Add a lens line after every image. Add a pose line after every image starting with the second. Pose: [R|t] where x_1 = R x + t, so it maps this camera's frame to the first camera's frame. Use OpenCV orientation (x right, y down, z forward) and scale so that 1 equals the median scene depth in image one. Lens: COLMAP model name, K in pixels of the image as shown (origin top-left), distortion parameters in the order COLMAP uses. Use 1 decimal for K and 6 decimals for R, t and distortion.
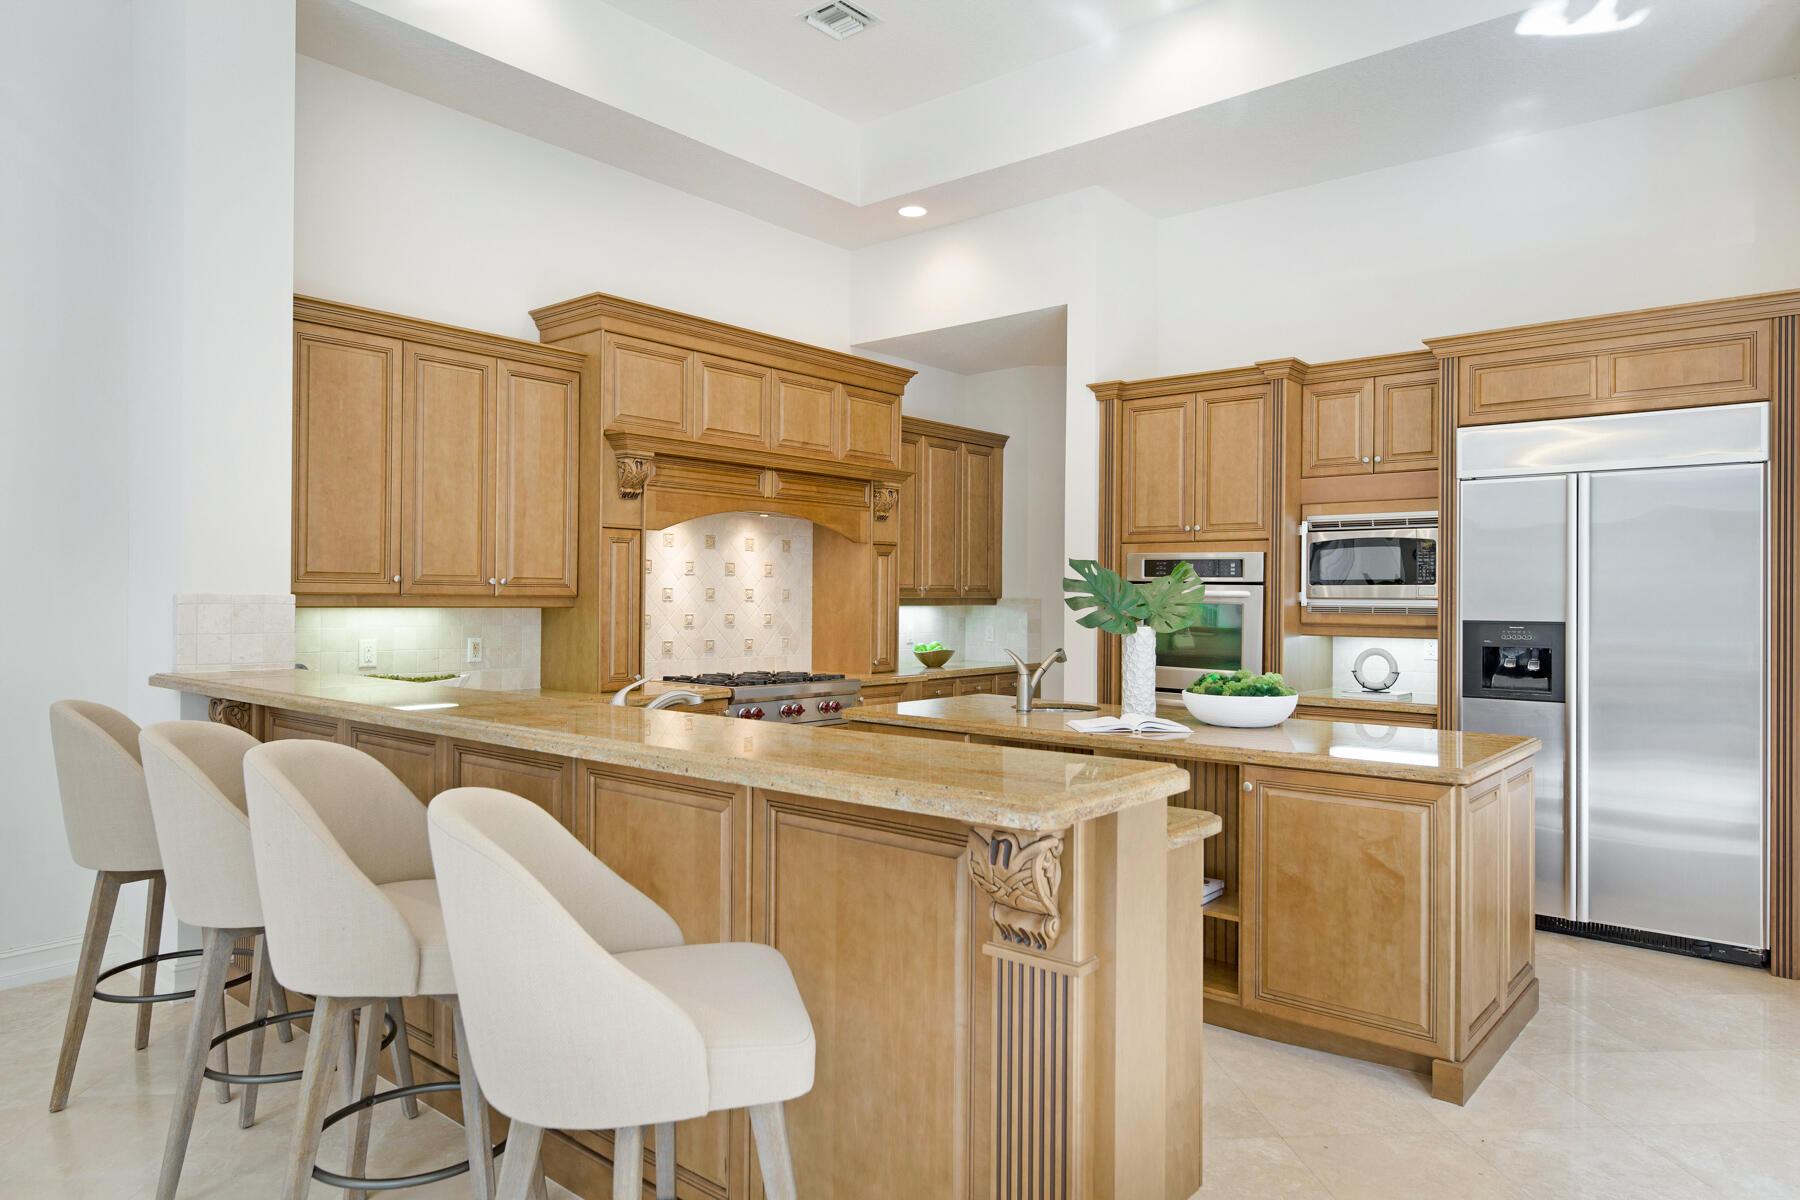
lens RADIAL K [[1118.5, 0, 903.4], [0, 1118.5, 595.8], [0, 0, 1]] dist [0.010093, -0.000348]
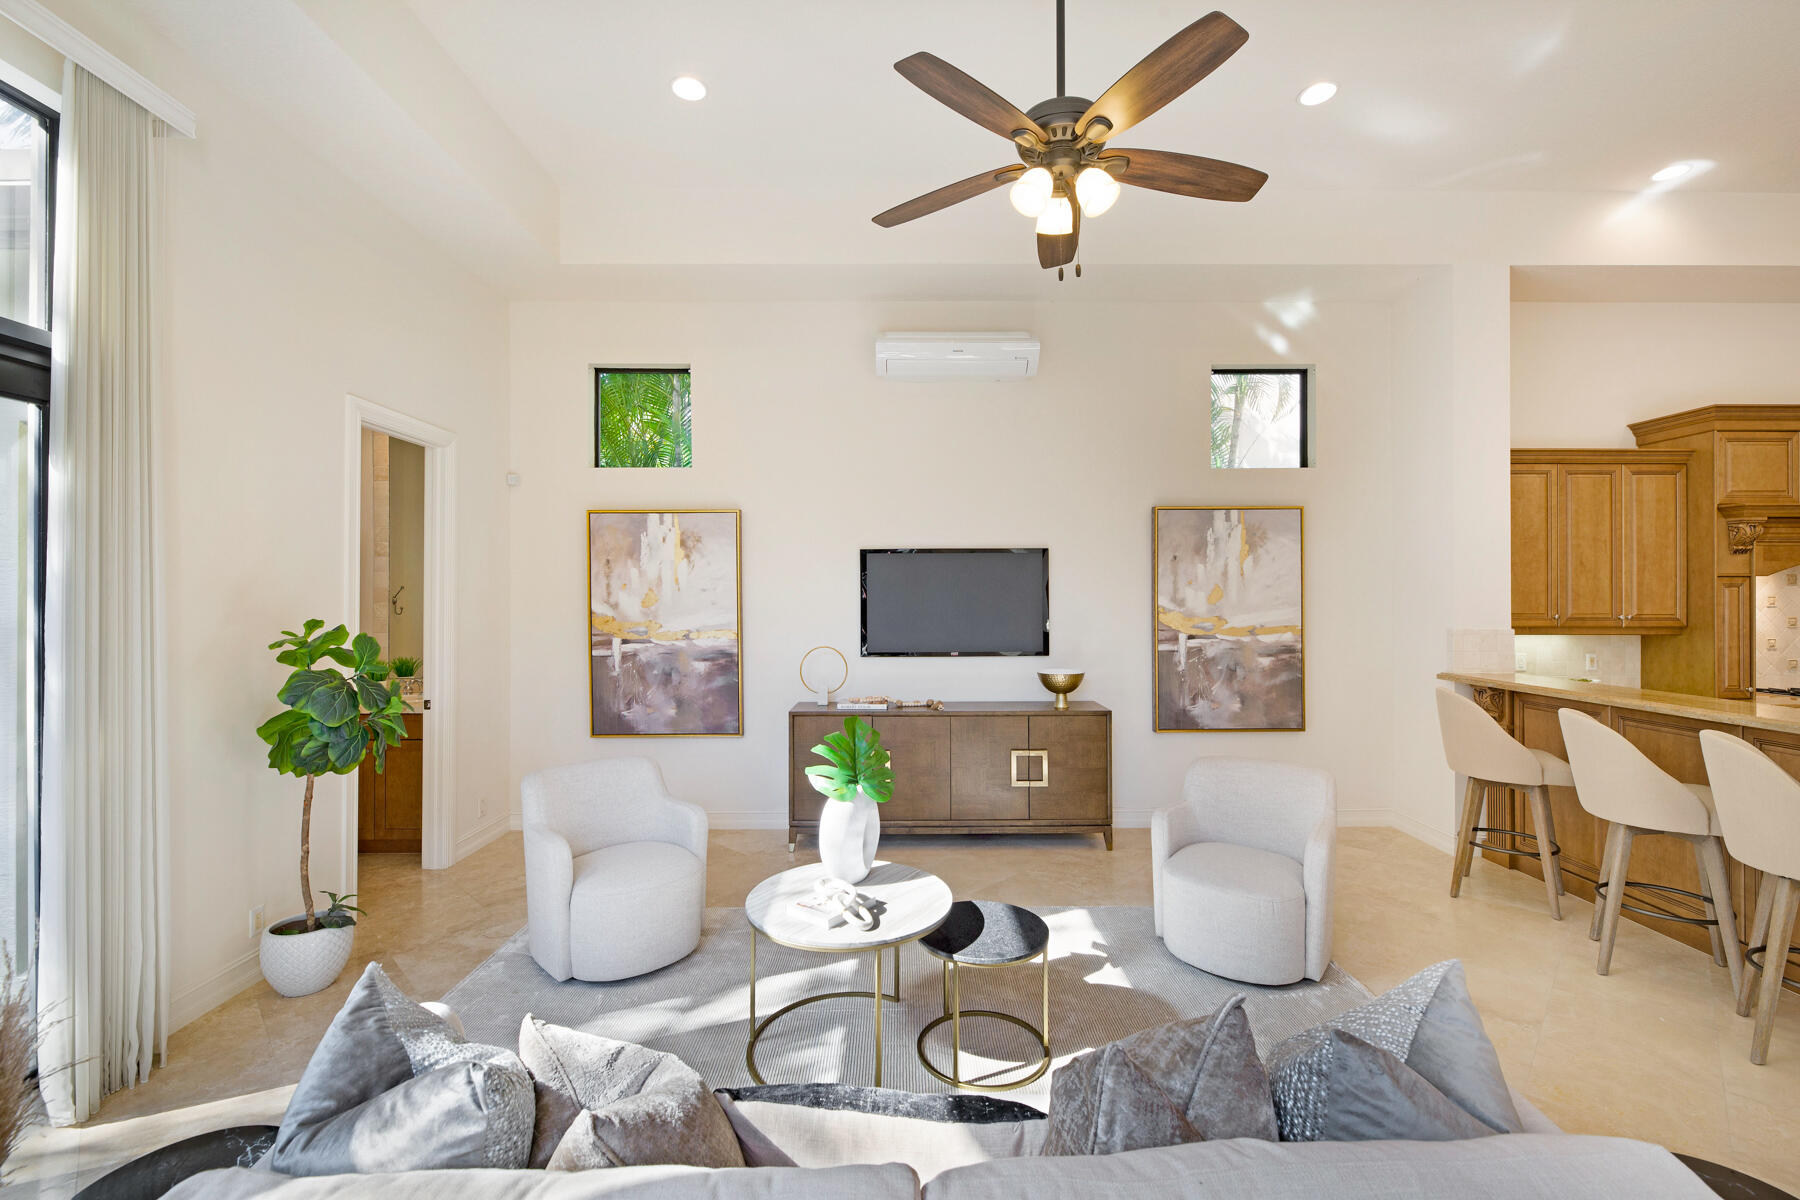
lens RADIAL K [[765.6, 0, 905.2], [0, 765.6, 599.8], [0, 0, 1]] dist [-0.002371, -0.000639]
pose [[0.649587, -0.012580, -0.760183, -0.205069], [0.007063, 0.999920, -0.010512, -0.030051], [0.760254, 0.001460, 0.649624, -0.341418]]
